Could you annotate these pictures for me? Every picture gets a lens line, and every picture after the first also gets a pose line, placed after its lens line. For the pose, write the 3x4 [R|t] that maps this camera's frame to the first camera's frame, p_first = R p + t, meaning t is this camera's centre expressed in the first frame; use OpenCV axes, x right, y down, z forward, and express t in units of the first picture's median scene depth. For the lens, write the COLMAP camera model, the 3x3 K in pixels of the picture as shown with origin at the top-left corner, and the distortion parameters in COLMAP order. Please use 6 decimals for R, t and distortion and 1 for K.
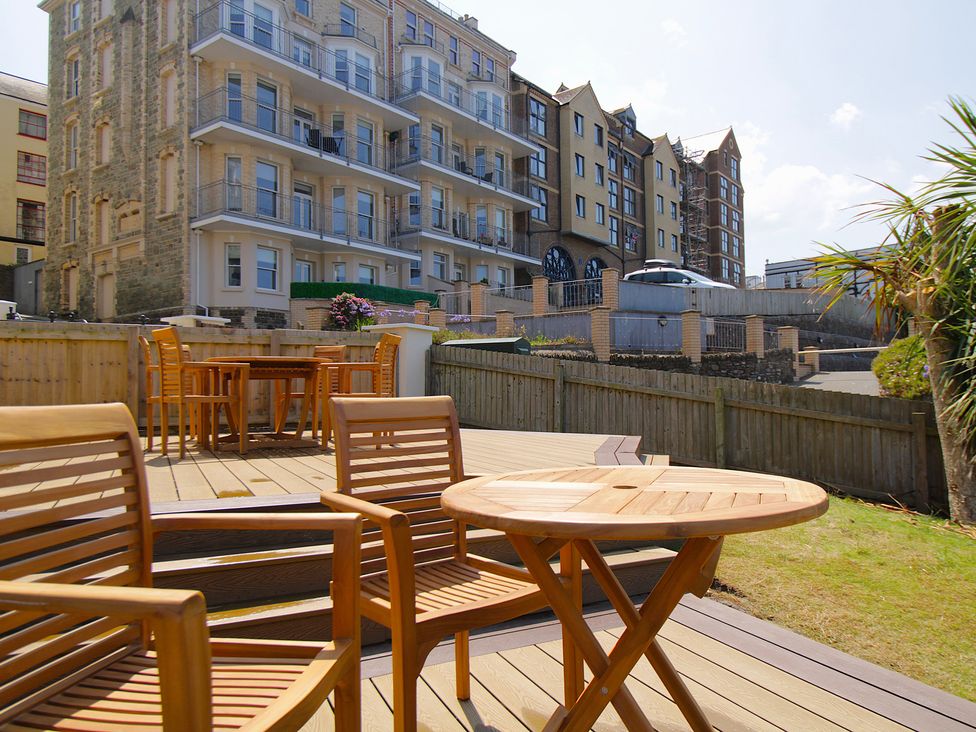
lens RADIAL K [[650.0, 0, 512.3], [0, 650.0, 367.8], [0, 0, 1]] dist [0.013103, -0.012140]
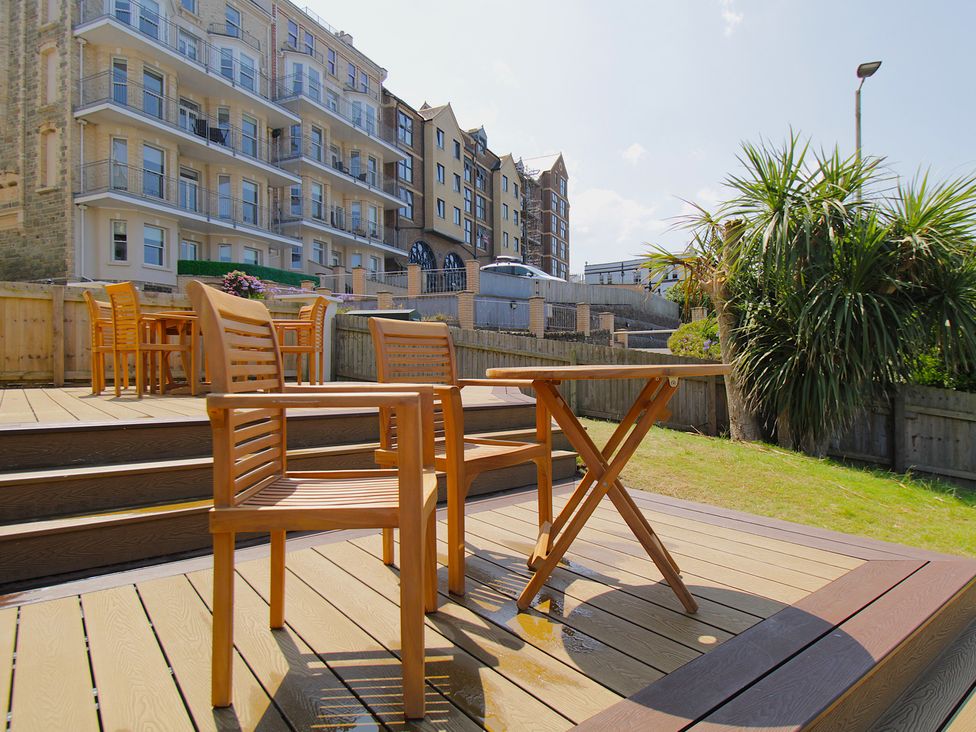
lens RADIAL K [[546.7, 0, 497.4], [0, 546.7, 364.4], [0, 0, 1]] dist [0.004687, -0.009145]
pose [[0.976339, 0.007569, 0.216113, -0.015211], [-0.014677, 0.999402, 0.031306, 0.005985], [-0.215747, -0.033737, 0.975866, -0.009222]]
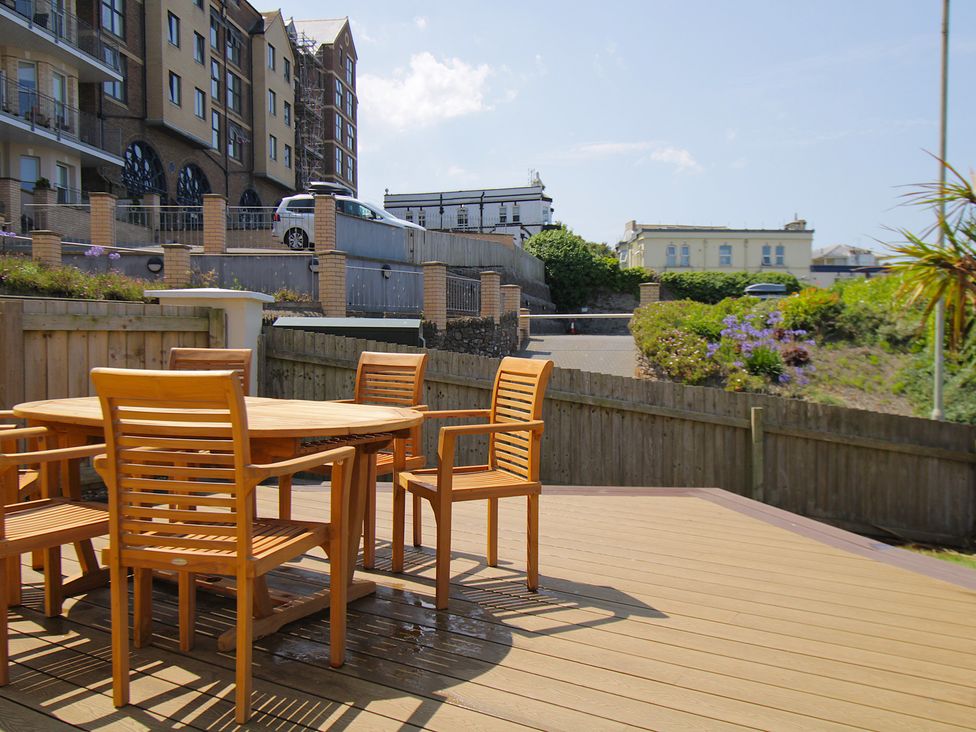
lens RADIAL K [[817.1, 0, 496.0], [0, 817.1, 348.9], [0, 0, 1]] dist [0.005433, 0.027513]
pose [[0.859761, 0.005910, 0.510662, -0.091664], [-0.028550, 0.998925, 0.036508, -0.013770], [-0.509898, -0.045968, 0.859006, 0.076808]]
